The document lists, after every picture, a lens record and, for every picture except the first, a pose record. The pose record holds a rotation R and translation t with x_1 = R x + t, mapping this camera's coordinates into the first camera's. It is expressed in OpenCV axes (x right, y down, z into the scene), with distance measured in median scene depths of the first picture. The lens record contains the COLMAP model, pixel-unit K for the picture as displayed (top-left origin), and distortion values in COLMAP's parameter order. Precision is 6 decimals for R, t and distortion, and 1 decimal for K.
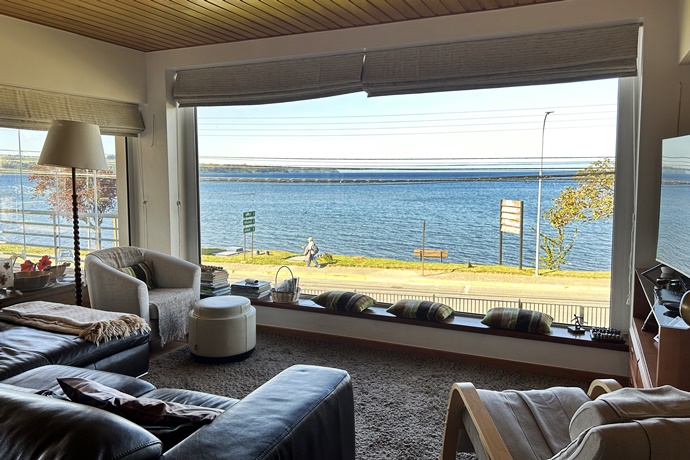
lens RADIAL K [[531.0, 0, 347.5], [0, 531.0, 207.0], [0, 0, 1]] dist [0.085589, -0.104158]
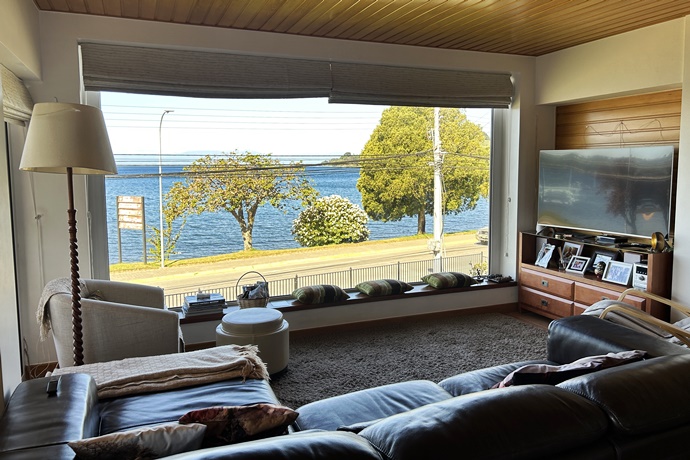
lens RADIAL K [[518.5, 0, 343.4], [0, 518.5, 216.1], [0, 0, 1]] dist [0.080282, -0.095859]
pose [[0.686627, -0.074629, 0.723169, -0.607223], [0.053442, 0.997207, 0.052168, -0.026524], [-0.725043, 0.002828, 0.688698, 0.213548]]
